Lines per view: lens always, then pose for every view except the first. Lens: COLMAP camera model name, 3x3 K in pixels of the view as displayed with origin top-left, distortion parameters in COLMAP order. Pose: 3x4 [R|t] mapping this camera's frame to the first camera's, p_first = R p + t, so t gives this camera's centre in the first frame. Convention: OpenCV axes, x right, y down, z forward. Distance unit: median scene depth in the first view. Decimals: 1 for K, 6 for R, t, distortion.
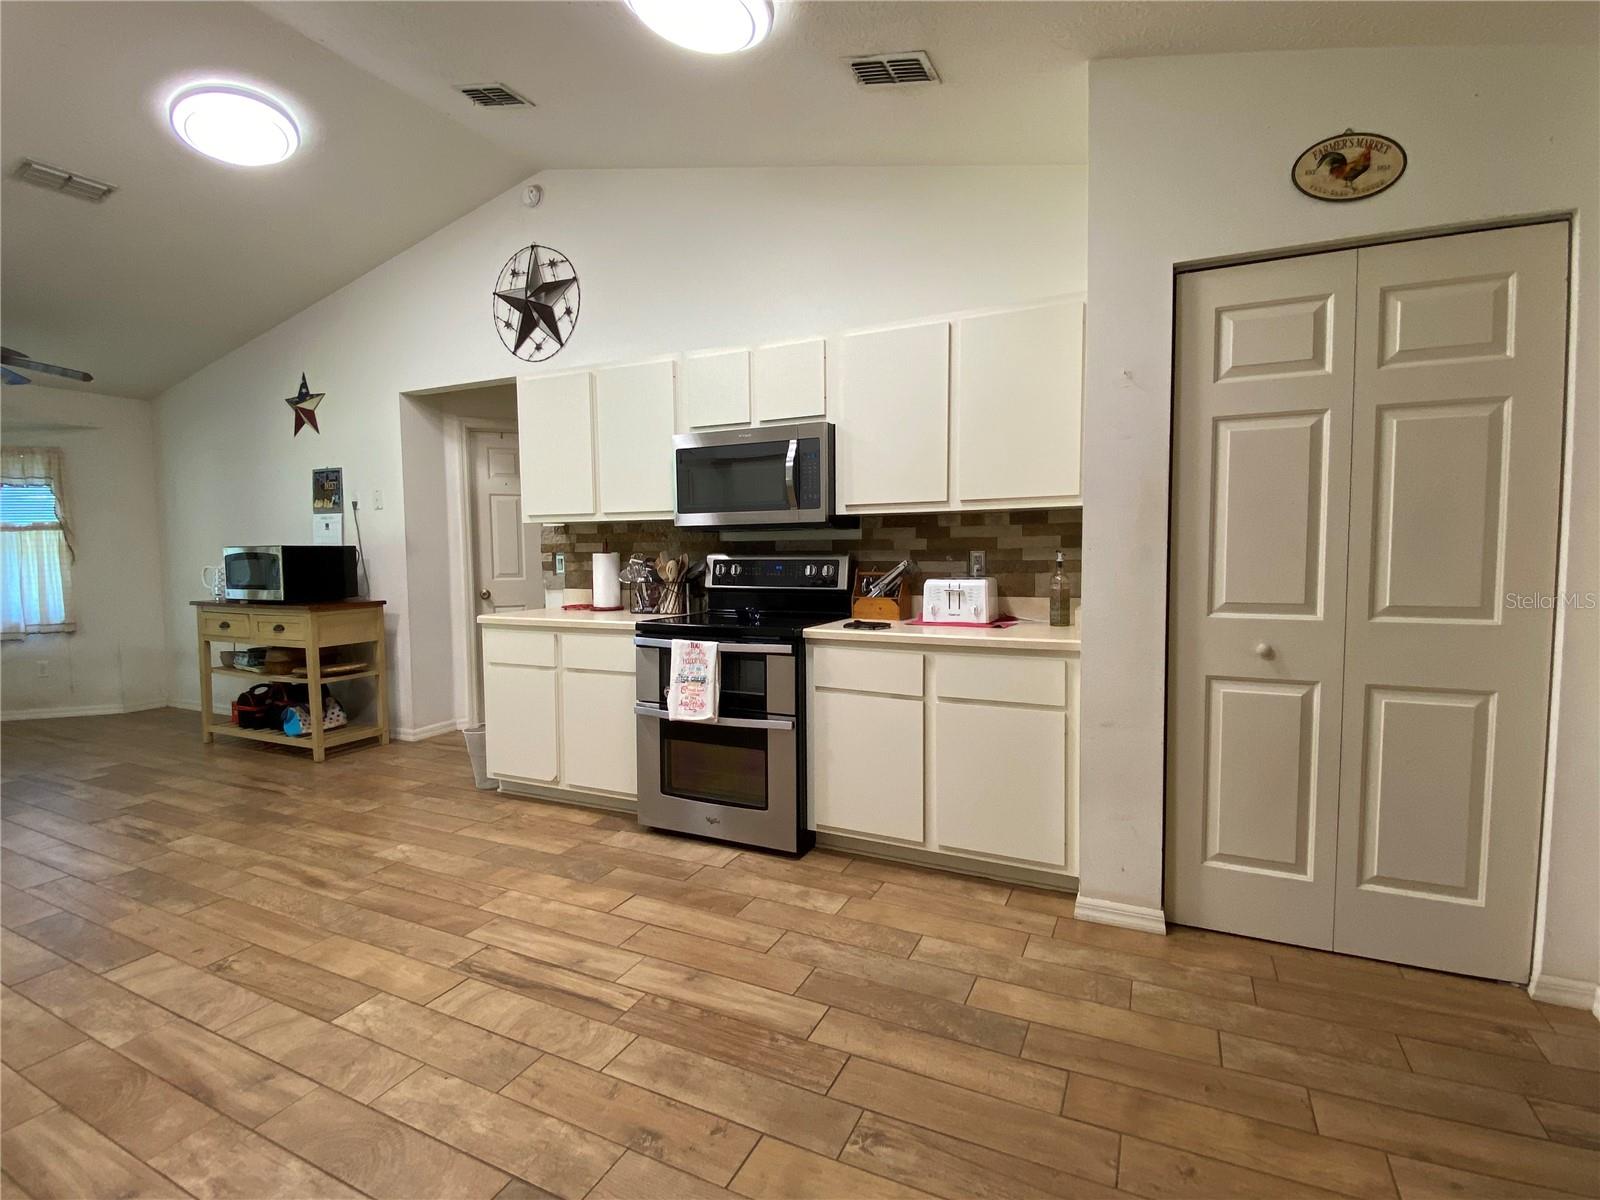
lens RADIAL K [[757.6, 0, 801.4], [0, 757.6, 598.1], [0, 0, 1]] dist [0.021632, -0.022600]
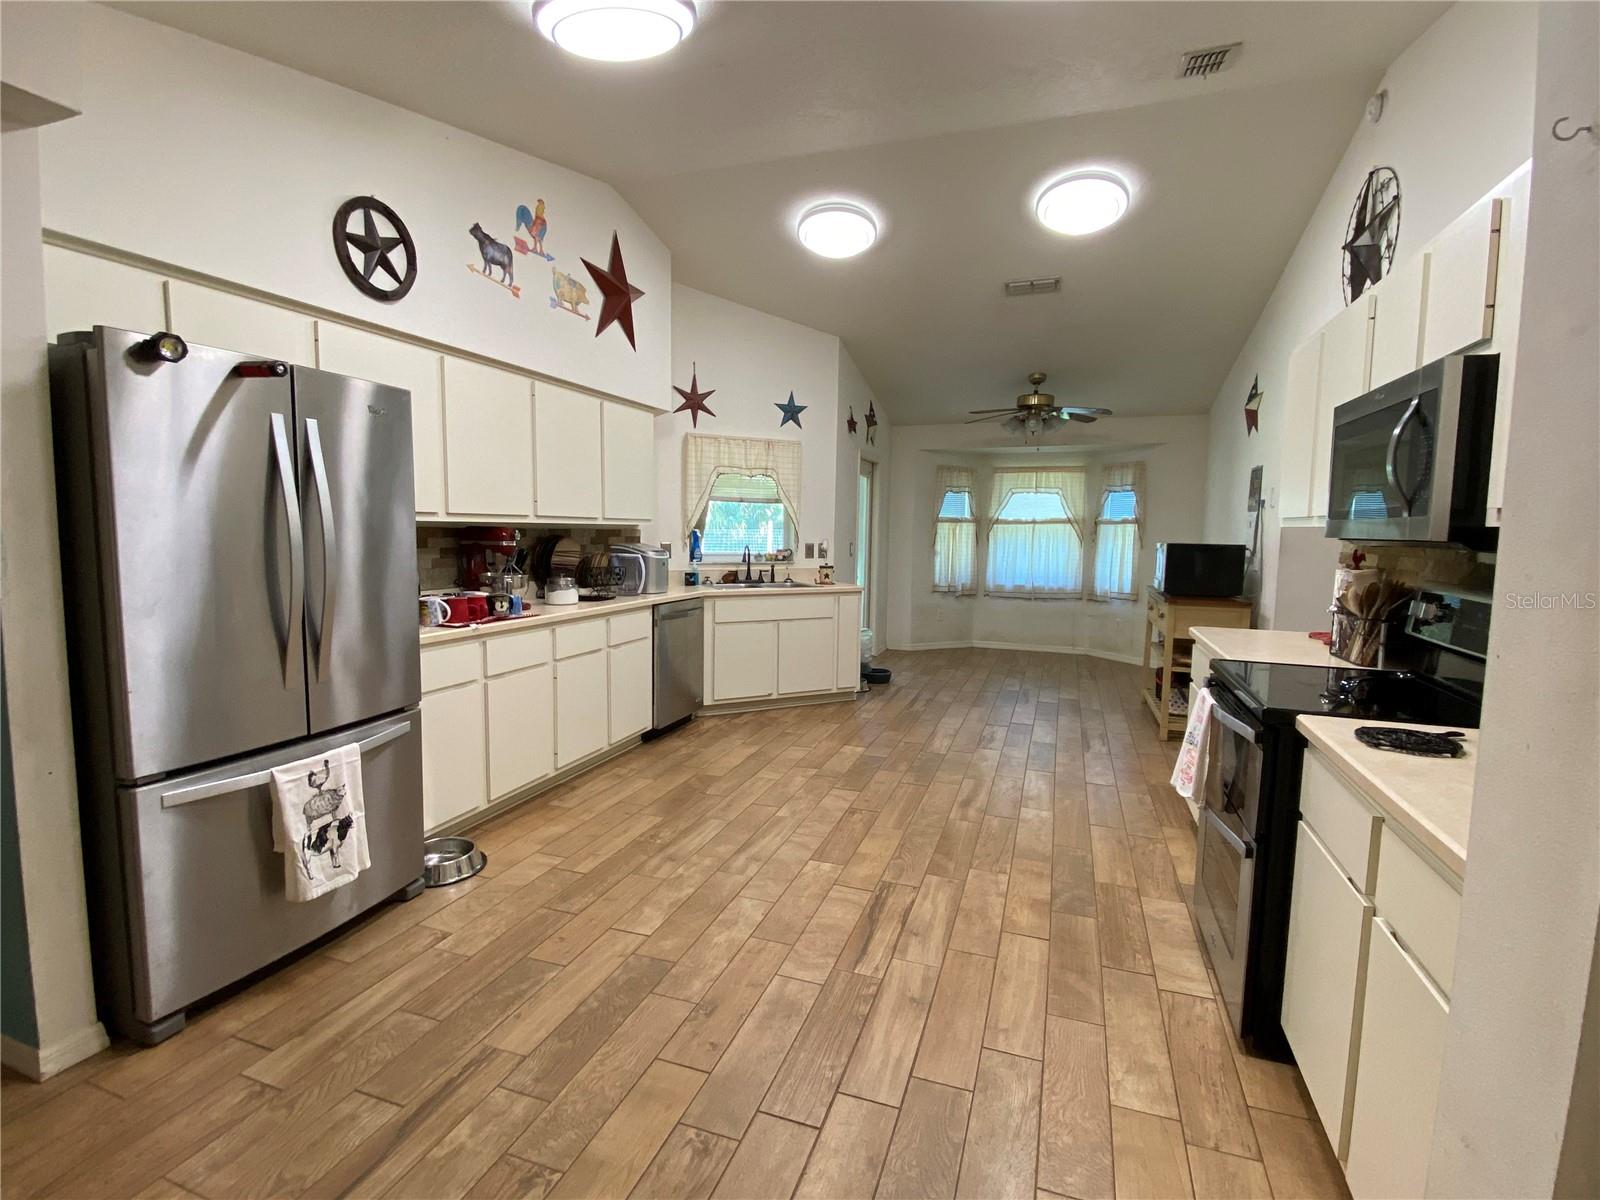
lens RADIAL K [[757.6, 0, 801.4], [0, 757.6, 598.1], [0, 0, 1]] dist [0.021632, -0.022600]
pose [[0.111236, 0.110007, -0.987687, 0.533095], [-0.088101, 0.991033, 0.100457, -0.077323], [0.989881, 0.075842, 0.119930, 0.481200]]
